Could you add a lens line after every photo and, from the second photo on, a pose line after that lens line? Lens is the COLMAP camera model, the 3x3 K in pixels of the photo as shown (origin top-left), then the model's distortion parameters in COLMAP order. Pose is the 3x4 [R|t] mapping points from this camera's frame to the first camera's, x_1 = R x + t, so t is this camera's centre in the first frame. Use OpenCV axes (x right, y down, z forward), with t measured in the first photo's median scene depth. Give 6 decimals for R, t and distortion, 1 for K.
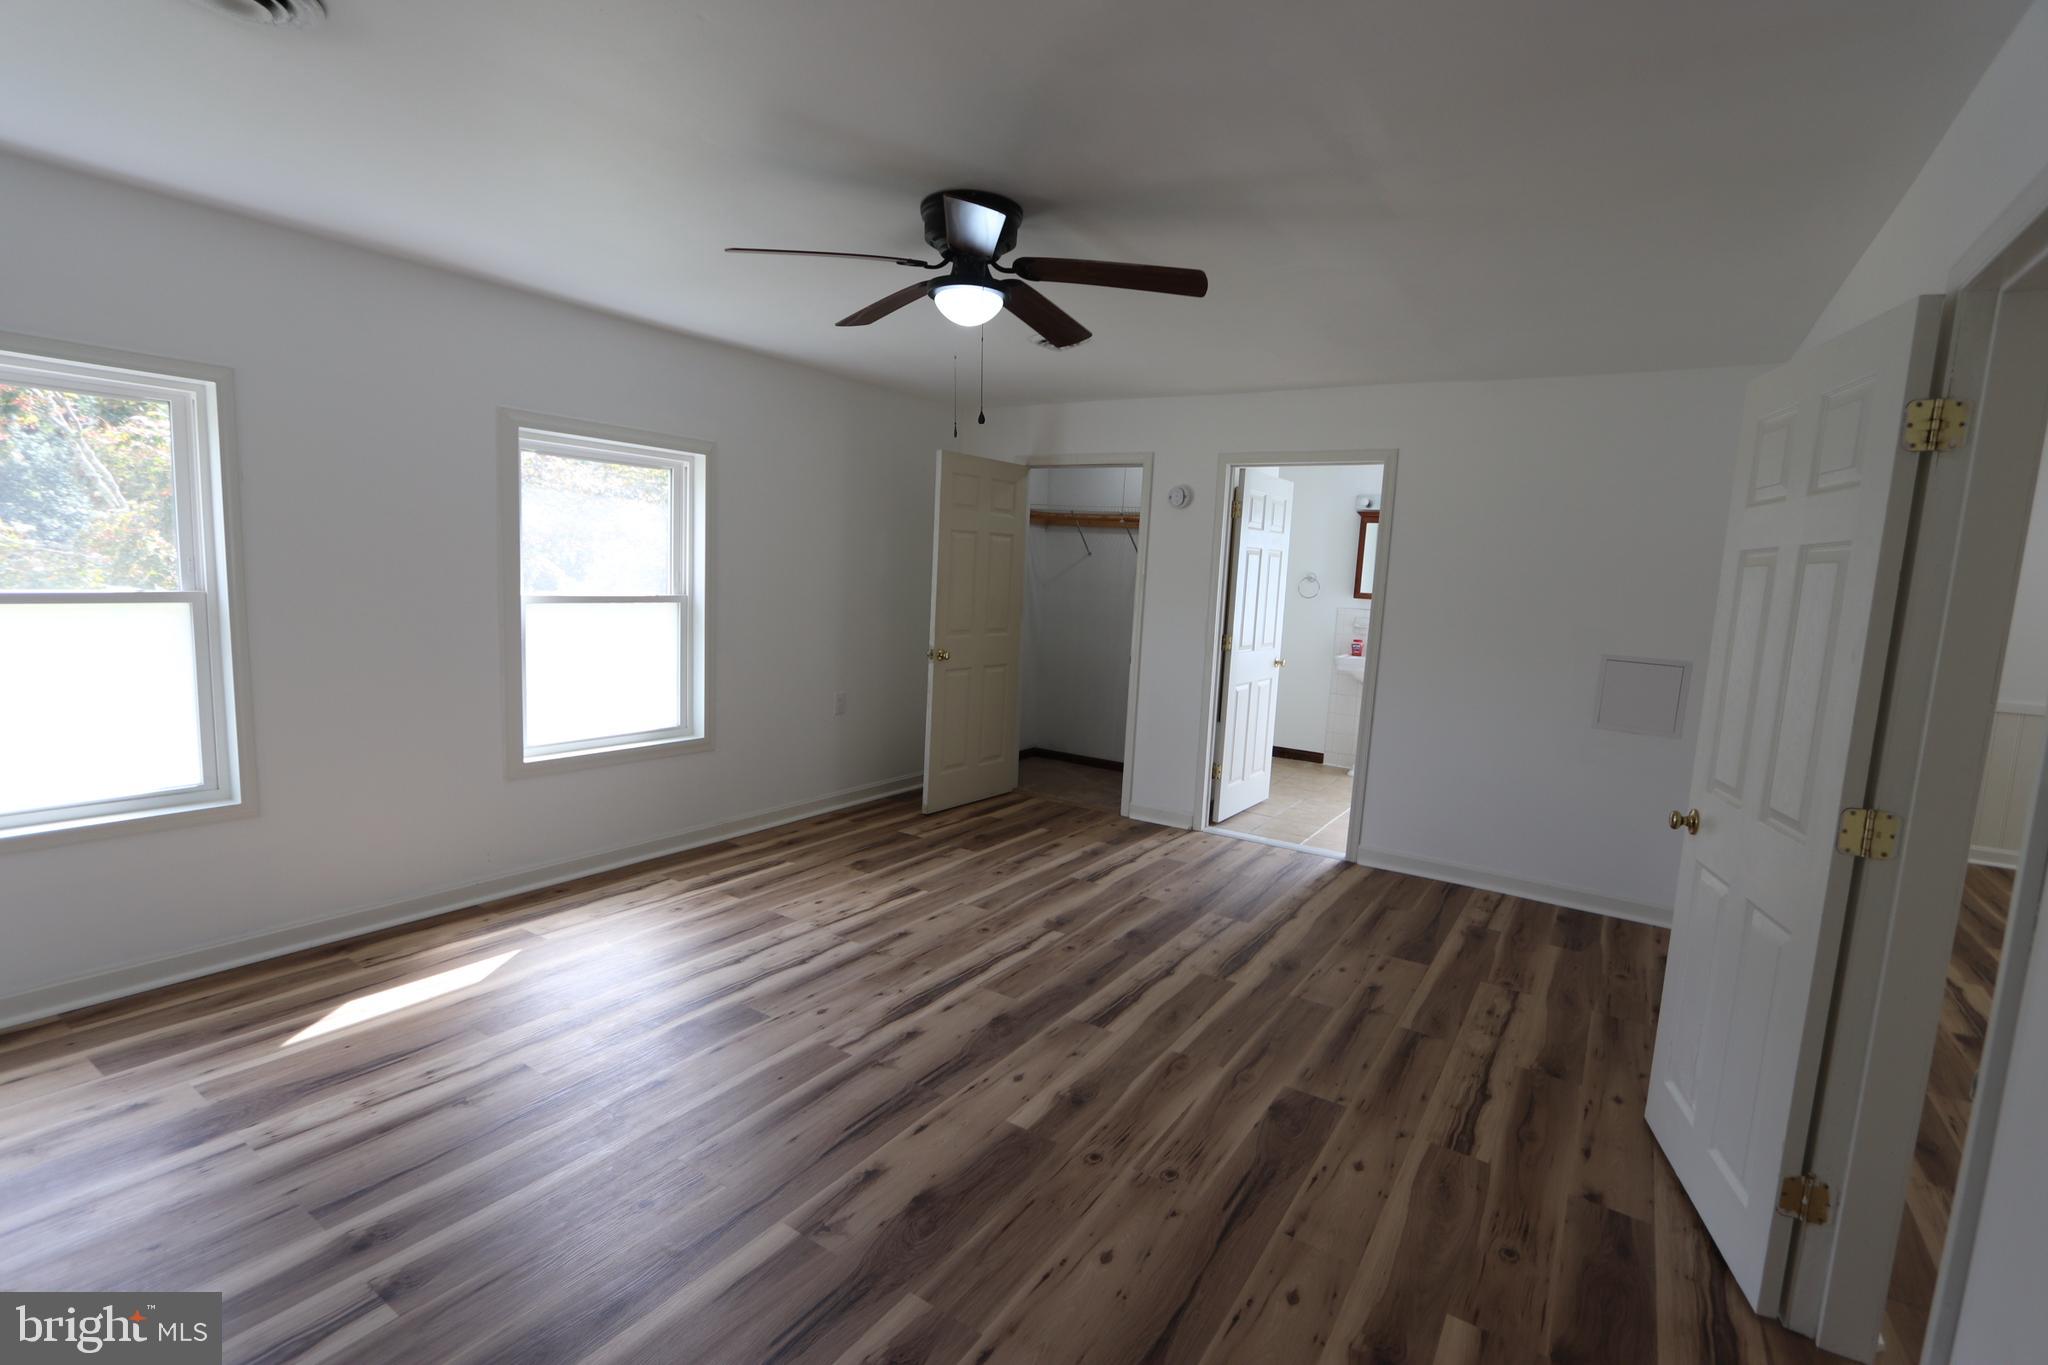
lens RADIAL K [[943.5, 0, 1015.4], [0, 943.5, 682.9], [0, 0, 1]] dist [-0.017337, 0.000733]
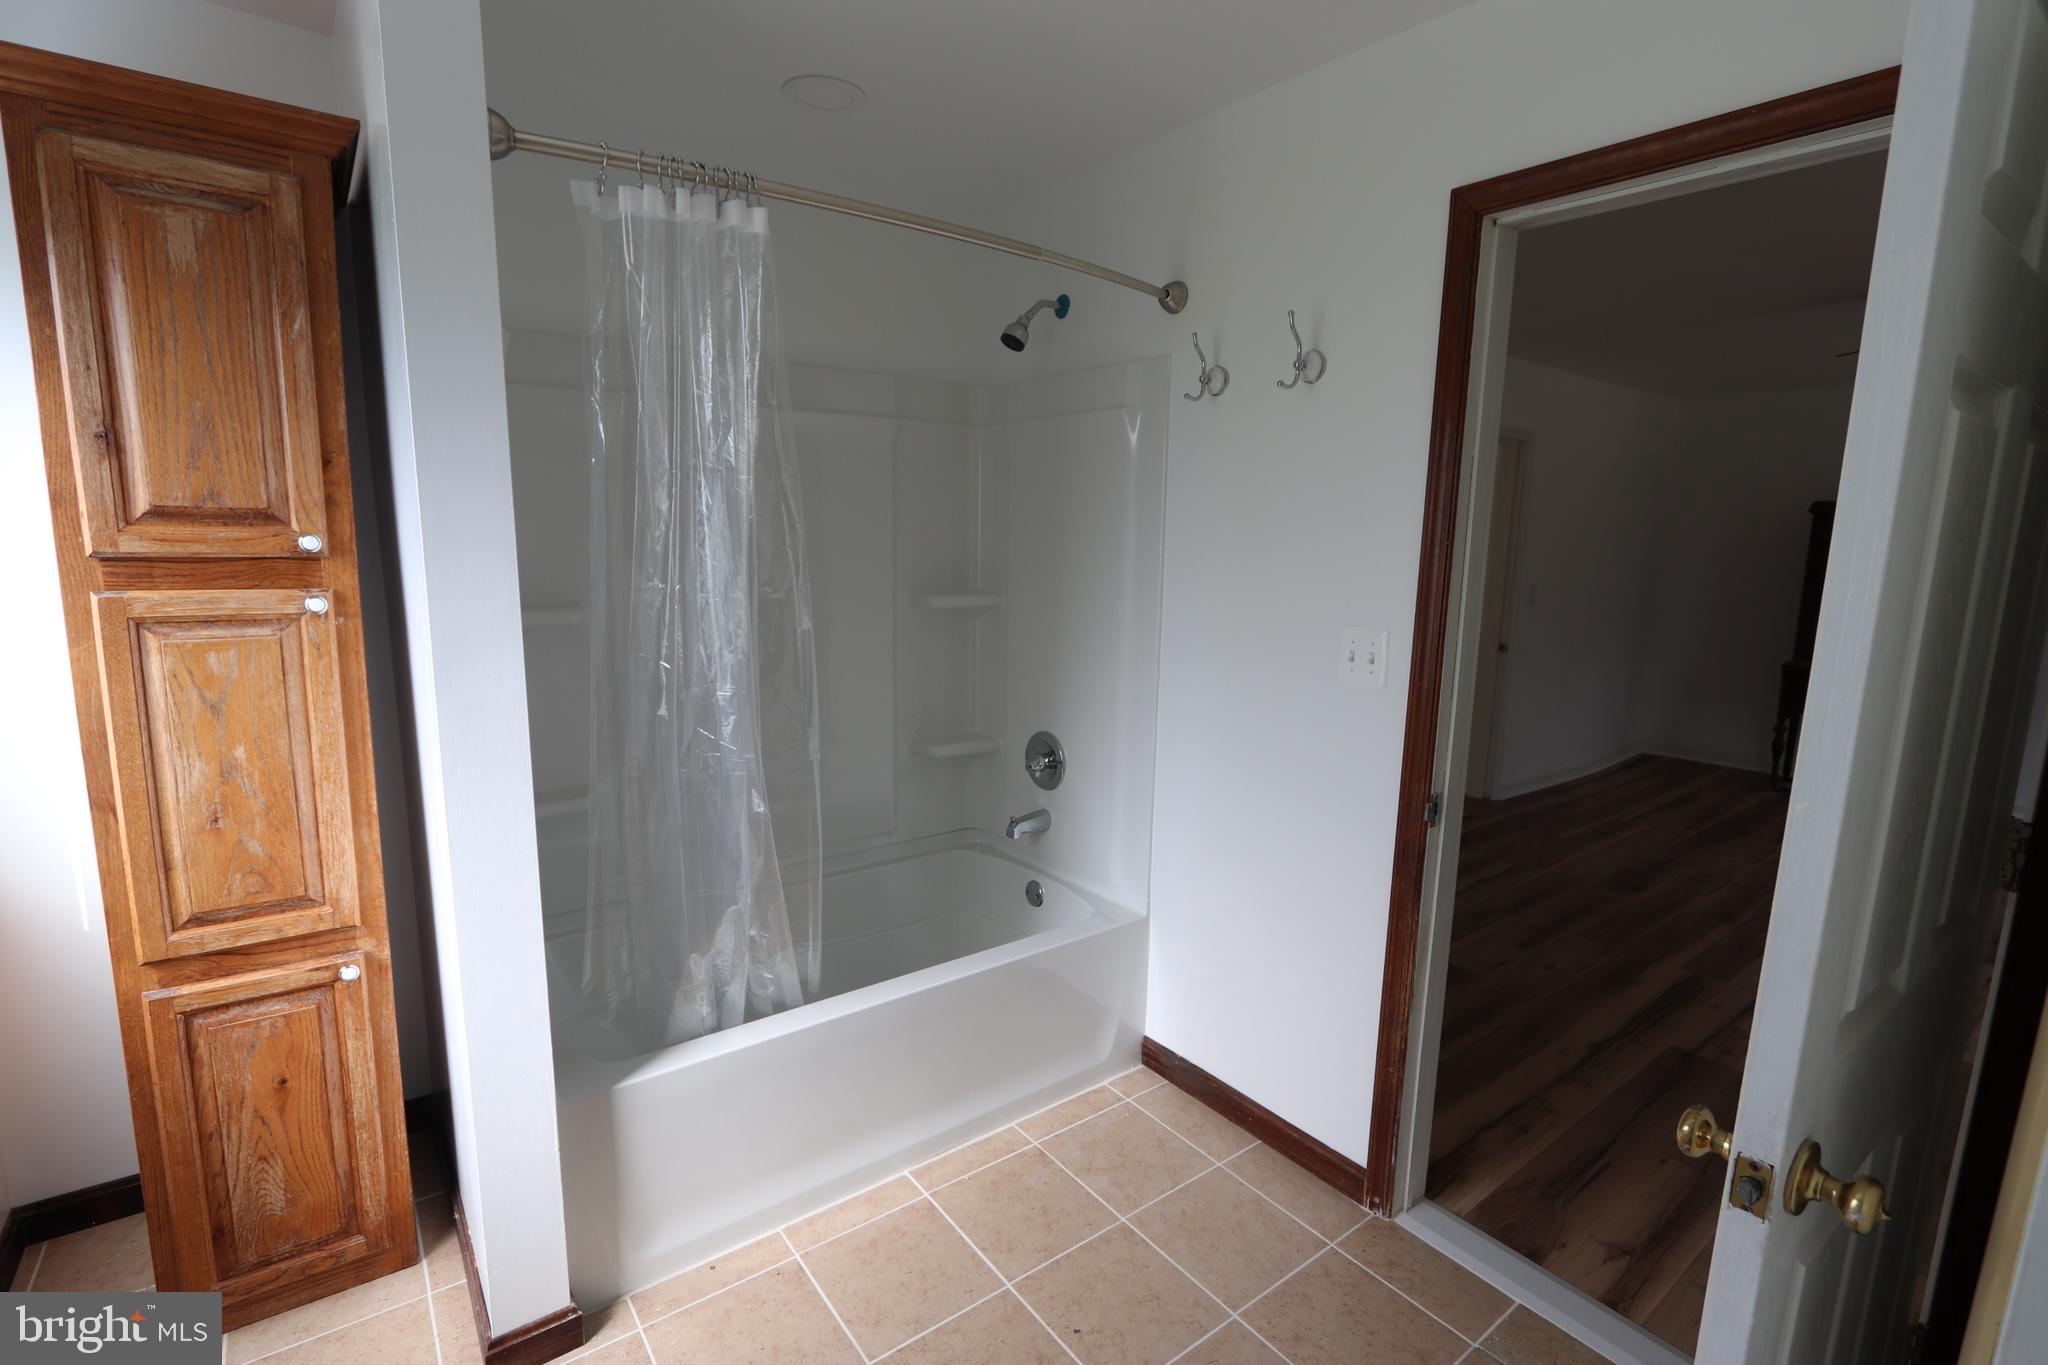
lens RADIAL K [[943.5, 0, 1015.4], [0, 943.5, 682.9], [0, 0, 1]] dist [-0.017337, 0.000733]
pose [[-0.940048, -0.120353, 0.319101, 0.604842], [-0.024332, 0.956946, 0.289245, -0.229201], [-0.340174, 0.264139, -0.902503, 2.011842]]
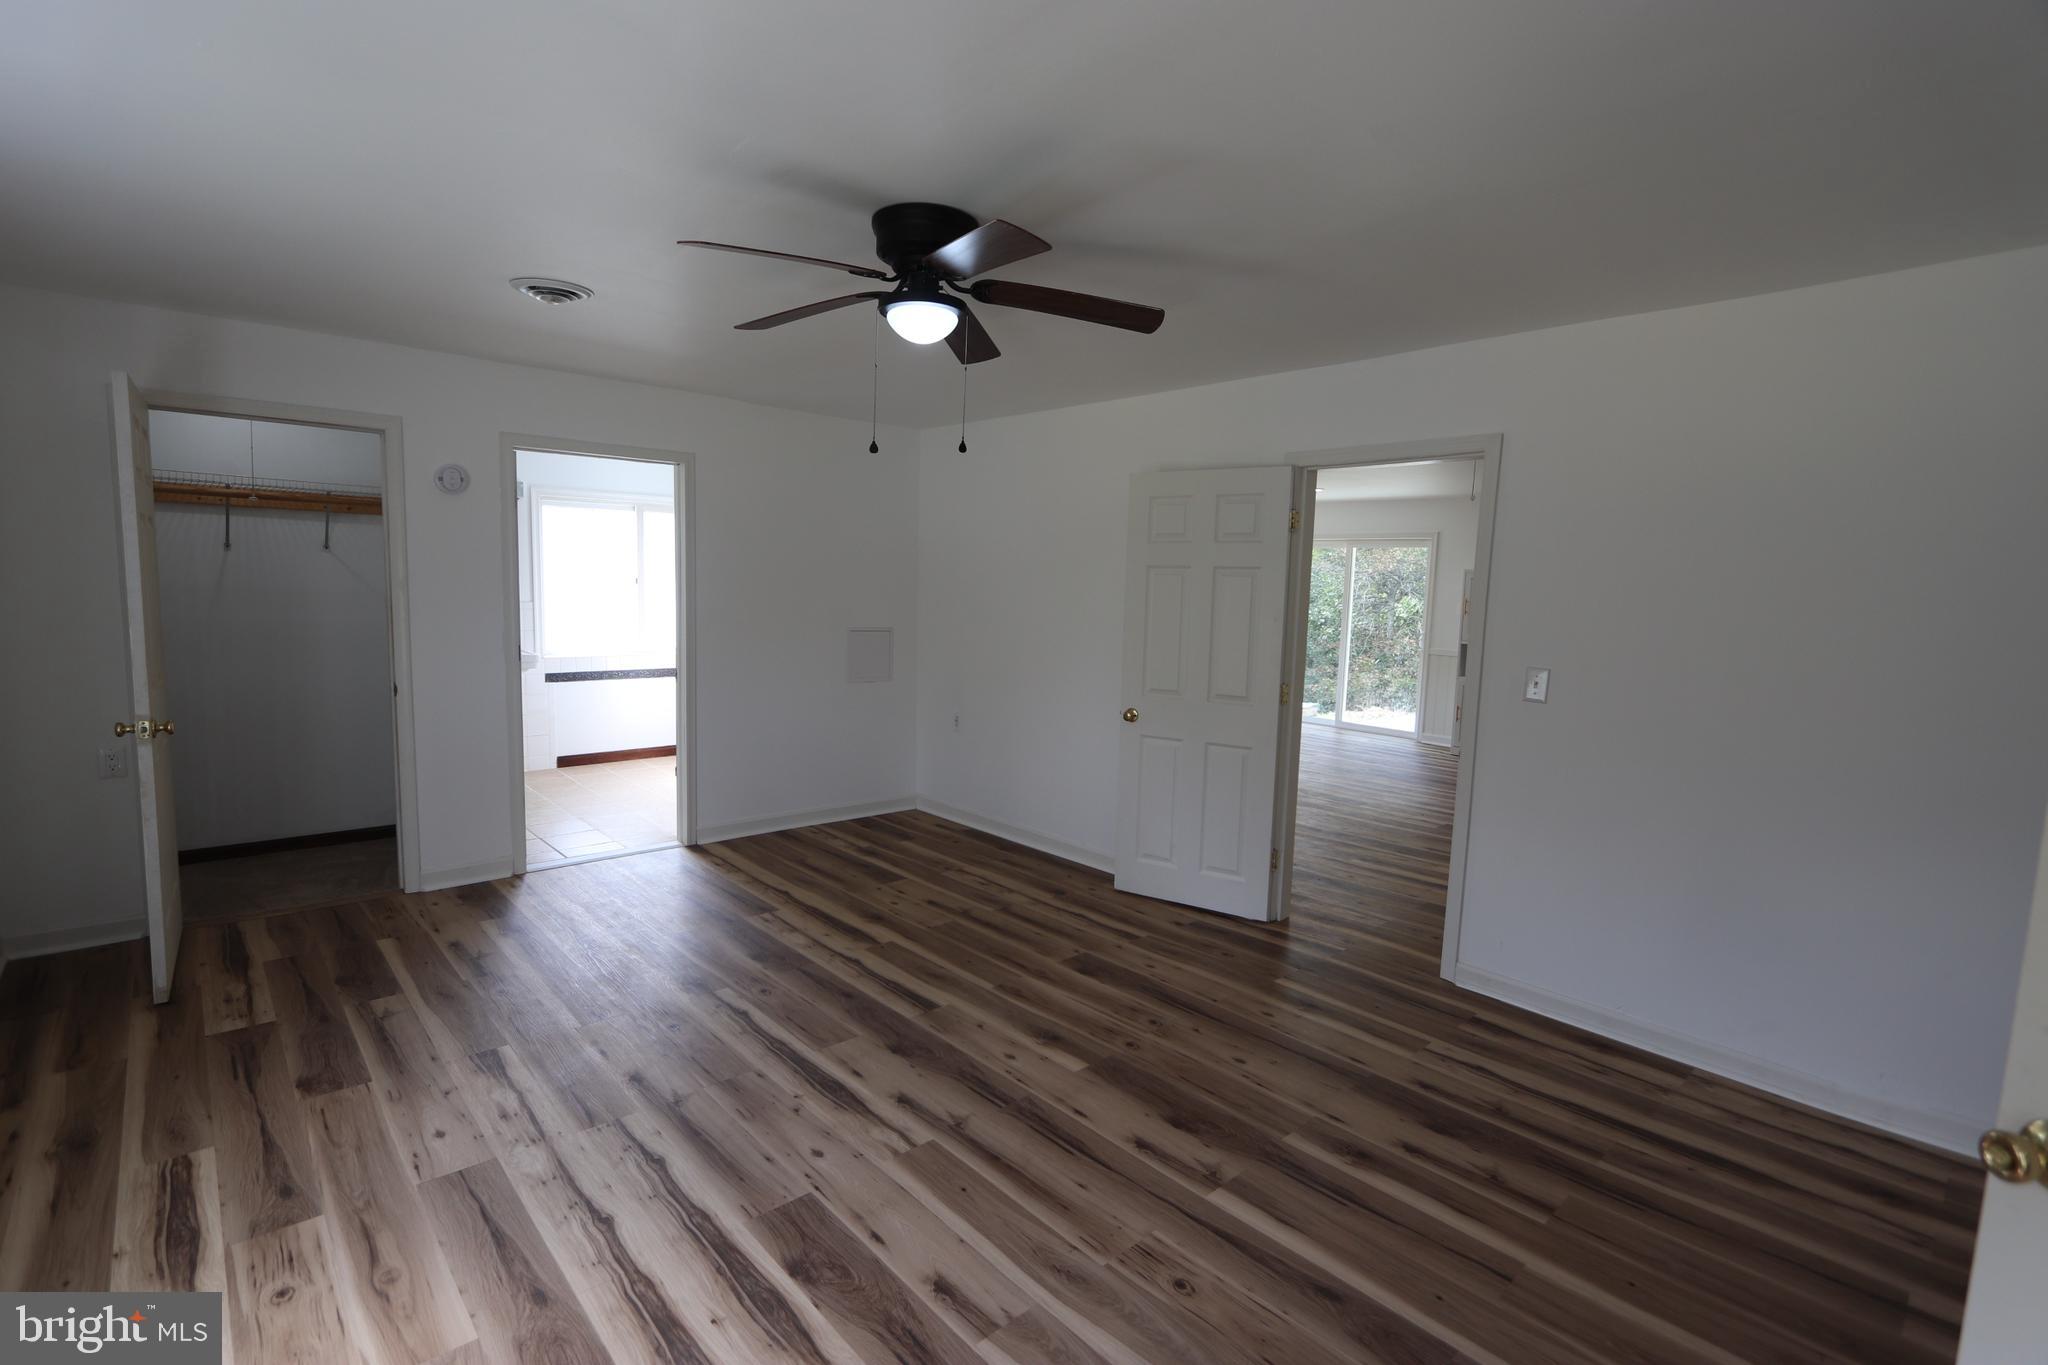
lens RADIAL K [[943.5, 0, 1015.4], [0, 943.5, 682.9], [0, 0, 1]] dist [-0.017337, 0.000733]
pose [[0.249723, -0.142150, 0.957826, -0.767306], [0.103953, 0.987385, 0.119435, -0.109812], [-0.962721, 0.069743, 0.261350, 0.526575]]
